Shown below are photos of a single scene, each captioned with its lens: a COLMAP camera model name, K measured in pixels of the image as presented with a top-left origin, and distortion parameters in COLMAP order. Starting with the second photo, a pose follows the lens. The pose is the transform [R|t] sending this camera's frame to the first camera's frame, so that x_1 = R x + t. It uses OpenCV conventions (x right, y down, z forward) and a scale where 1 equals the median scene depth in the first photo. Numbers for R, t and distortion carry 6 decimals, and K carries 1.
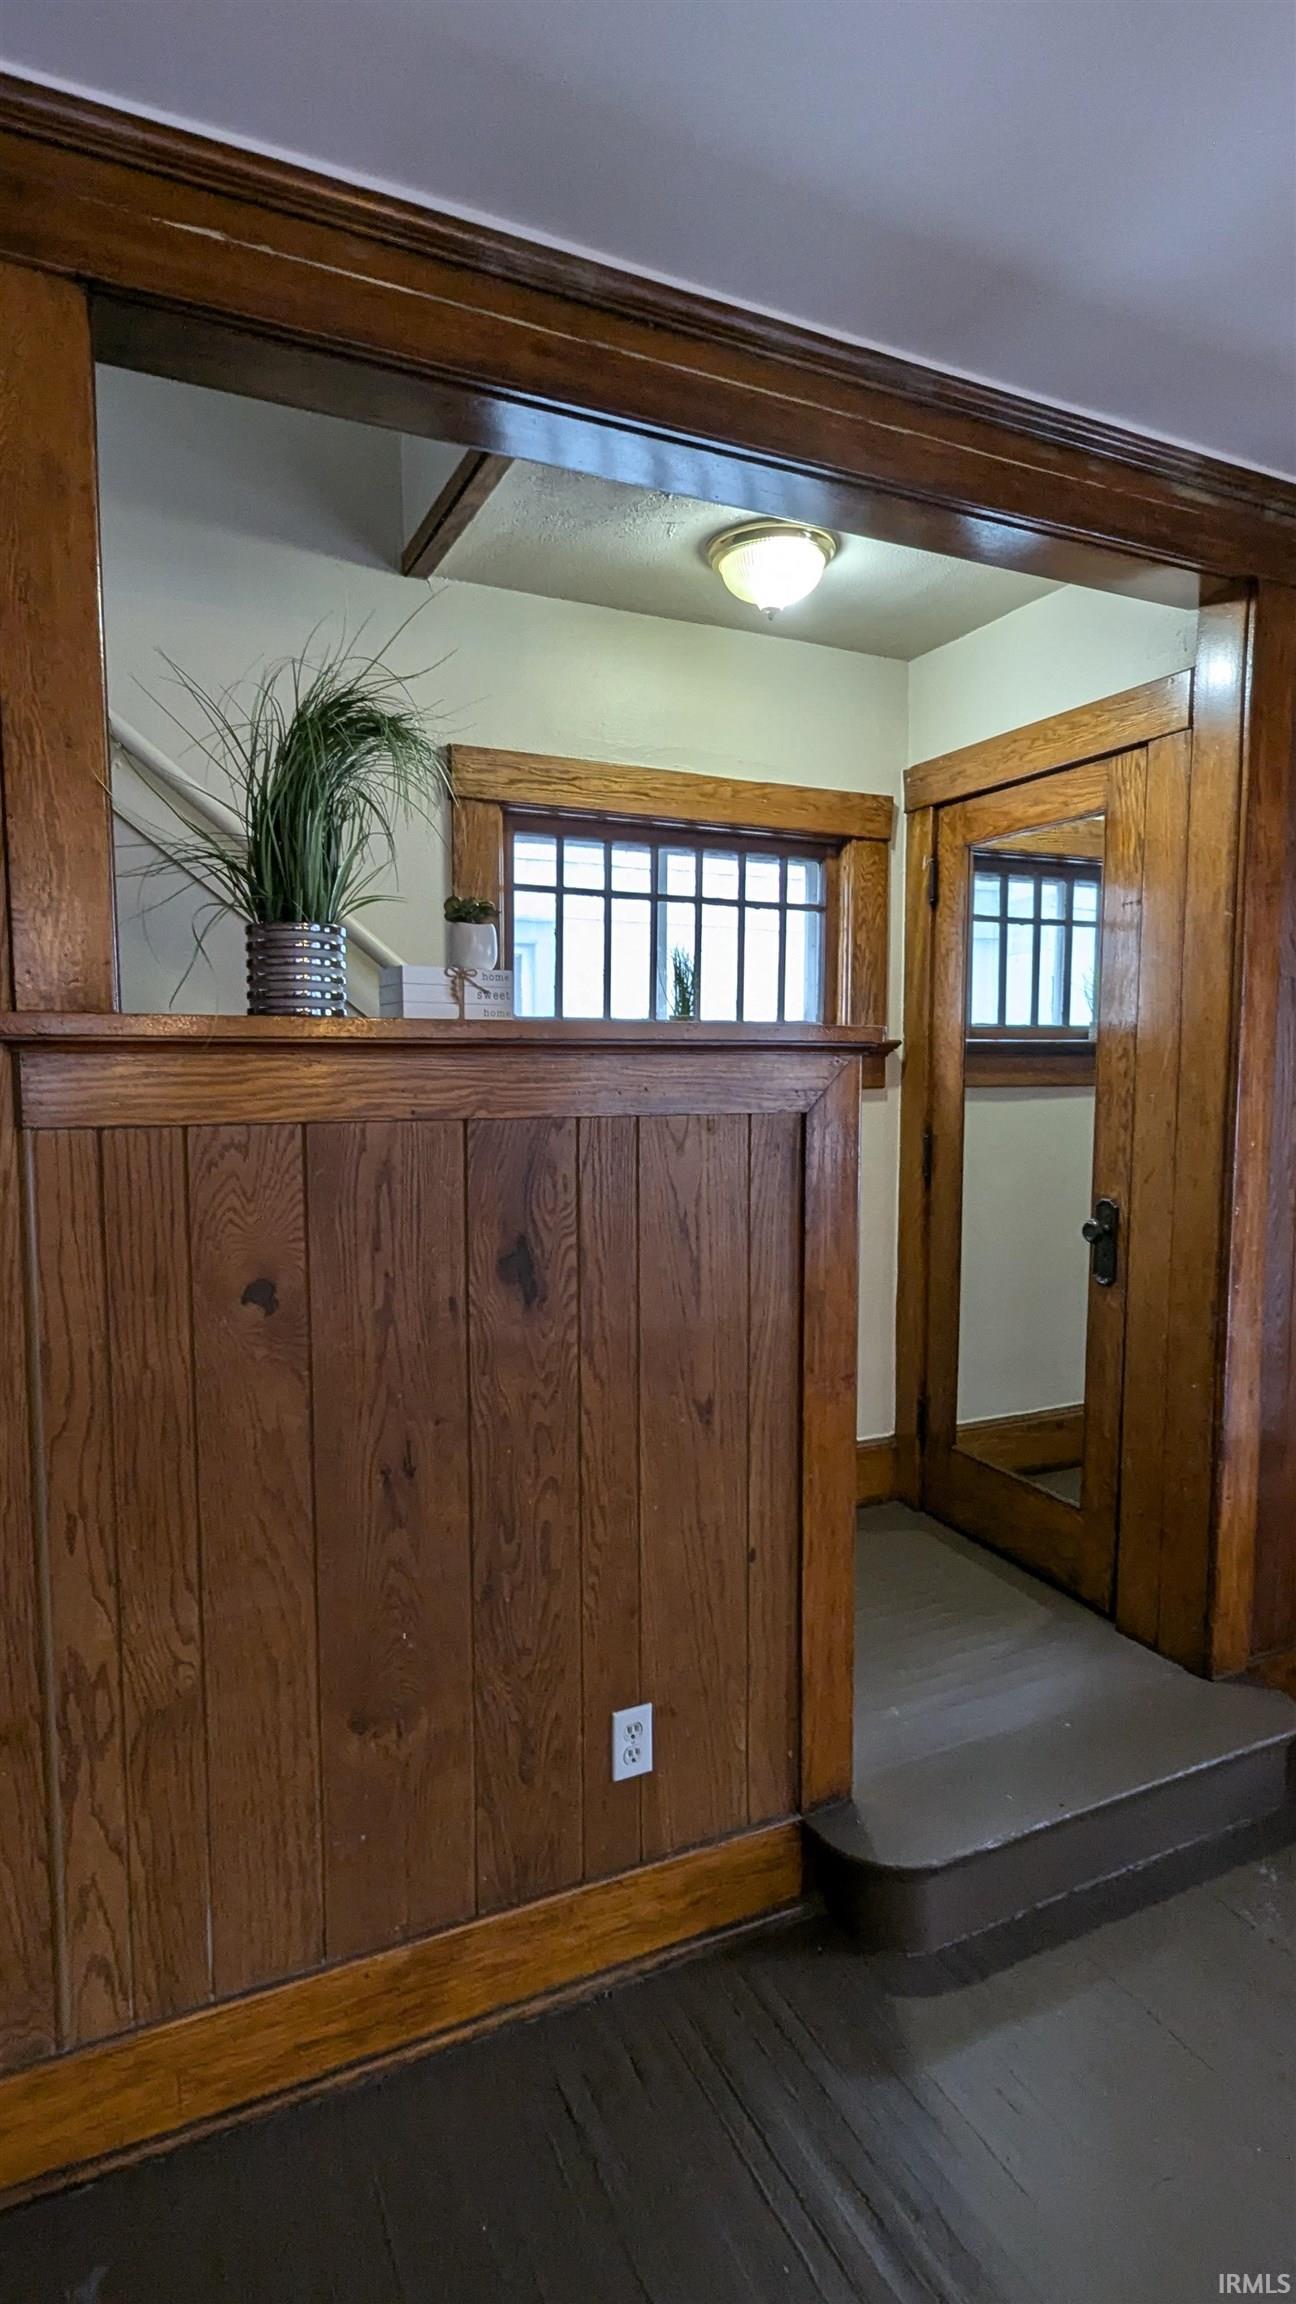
lens RADIAL K [[1175.2, 0, 648.0], [0, 1175.2, 1152.0], [0, 0, 1]] dist [0.002349, -0.000408]
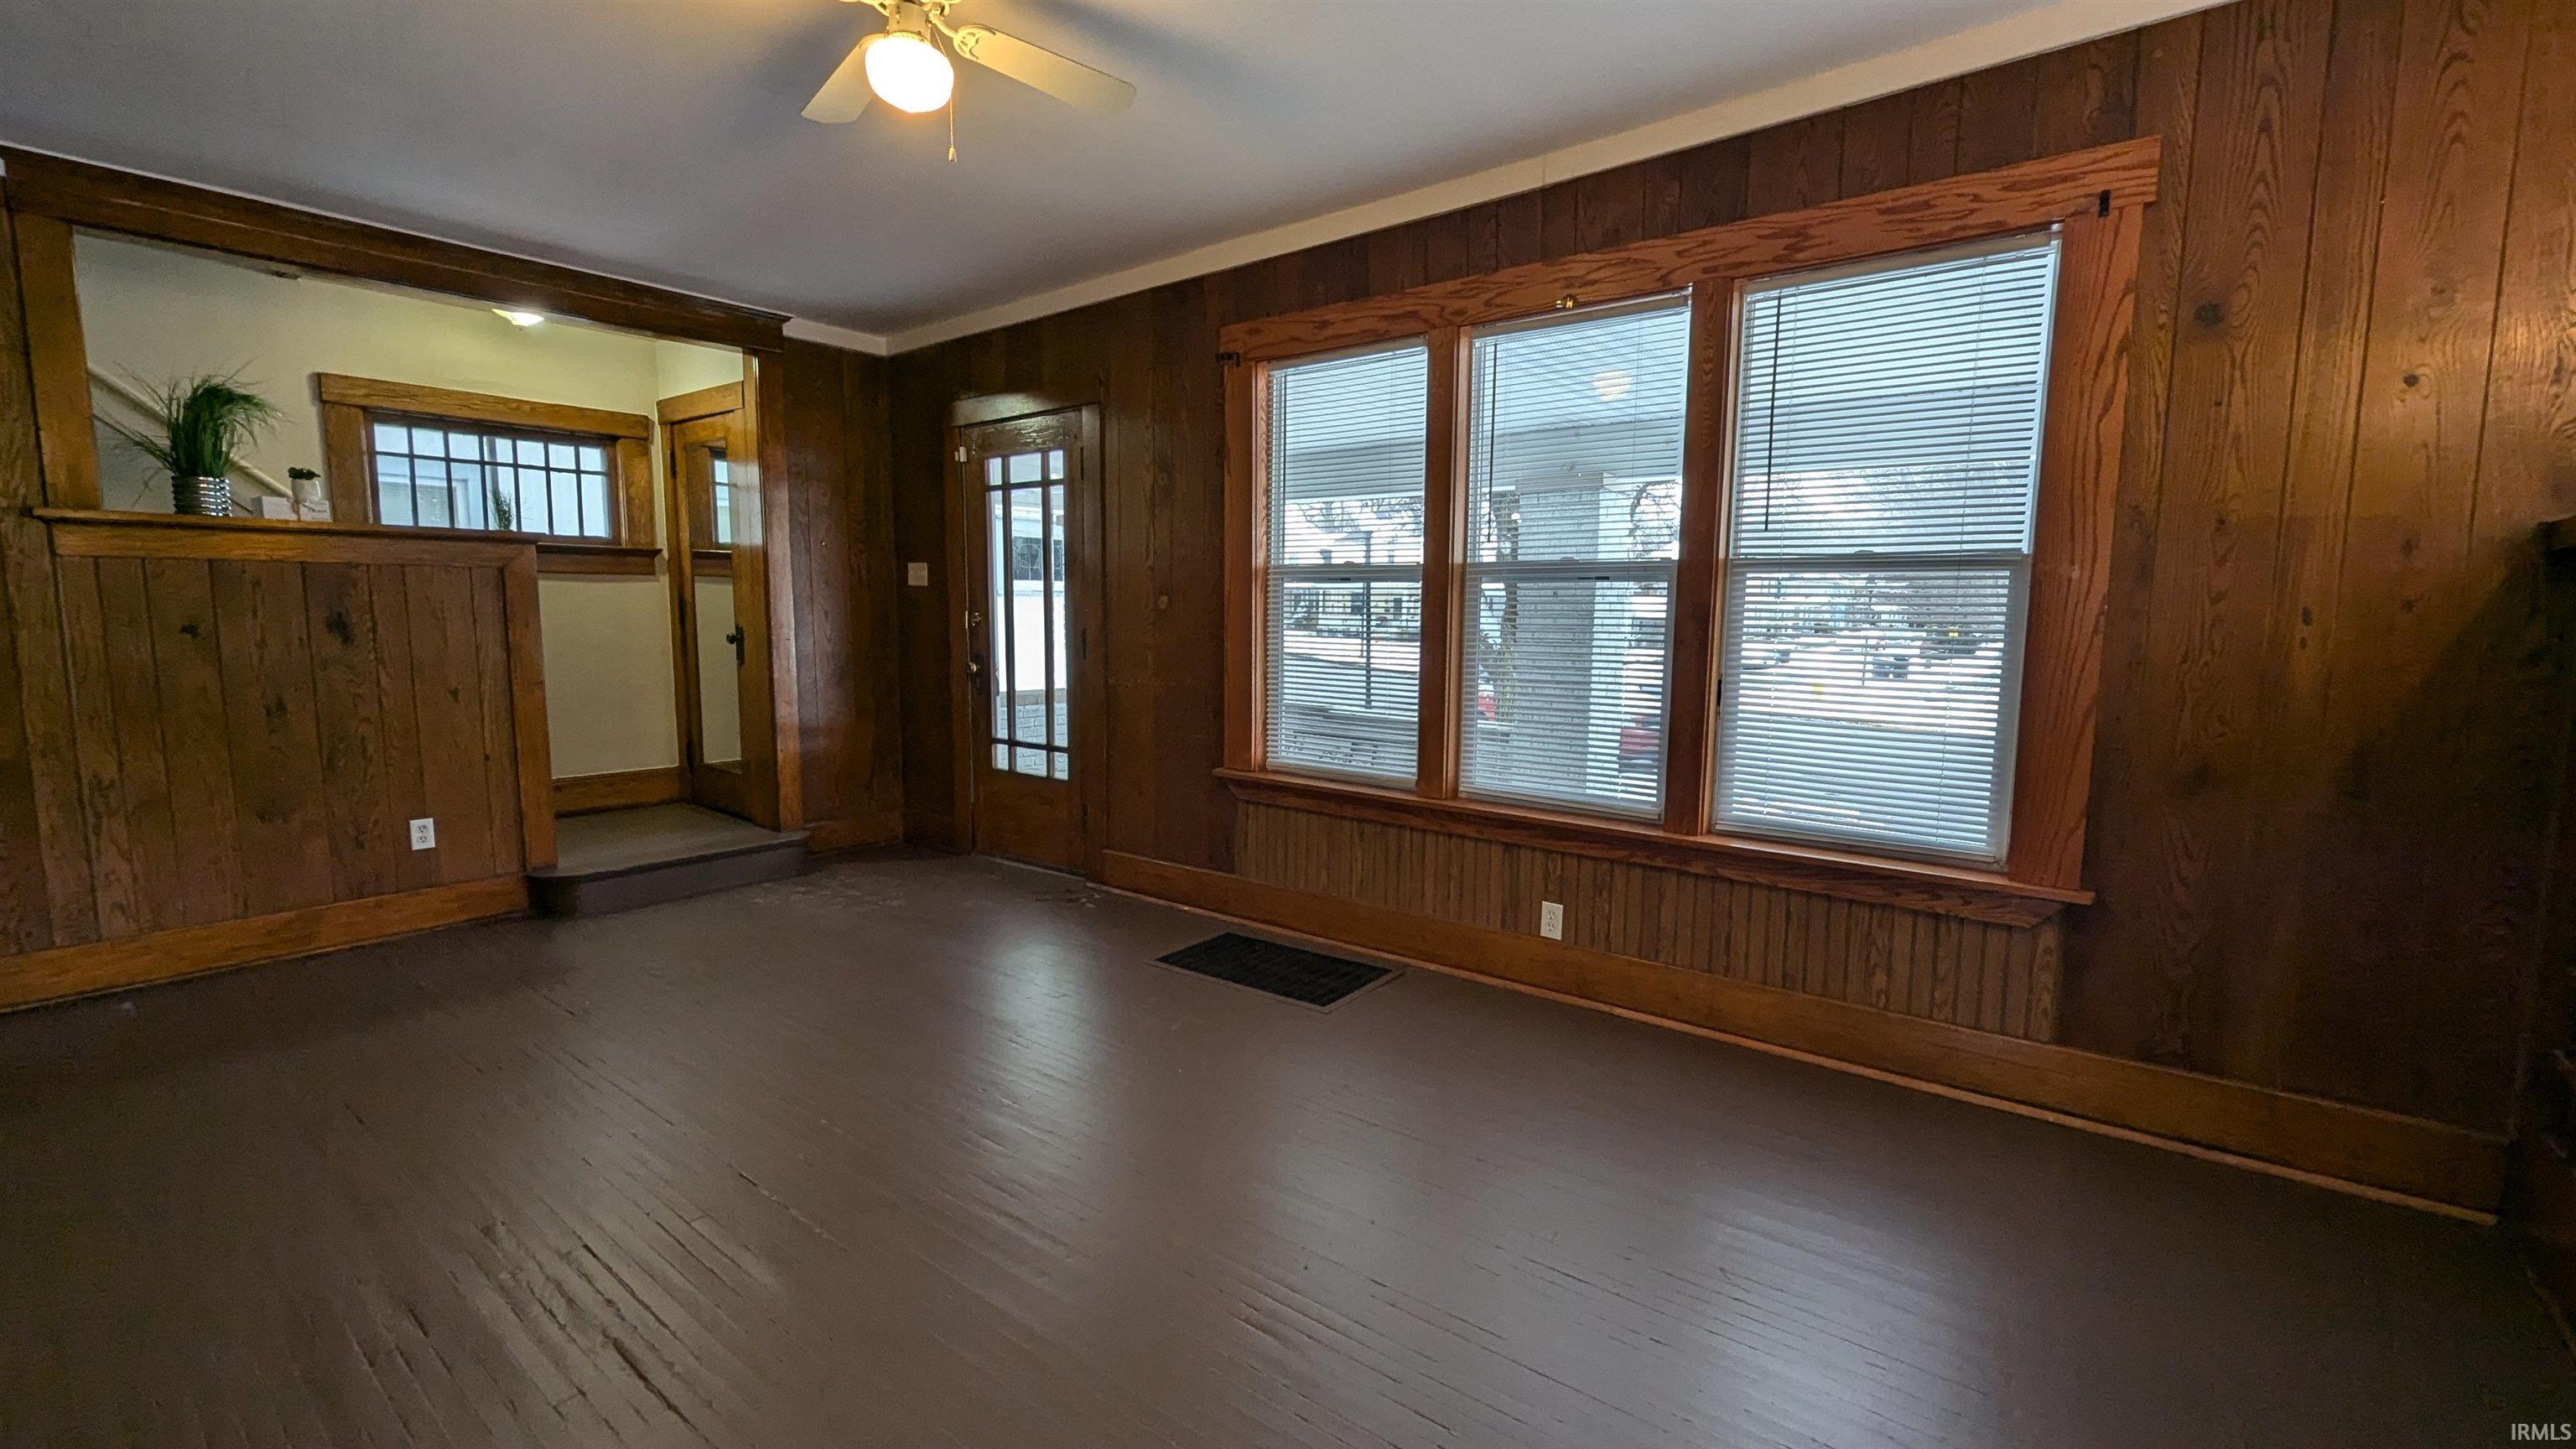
lens RADIAL K [[1056.8, 0, 1296.5], [0, 1056.8, 725.3], [0, 0, 1]] dist [0.000322, -0.000819]
pose [[0.889780, -0.042645, 0.454393, 0.569704], [0.024345, 0.998642, 0.046051, 0.222137], [-0.455740, -0.029913, 0.889610, -1.607657]]
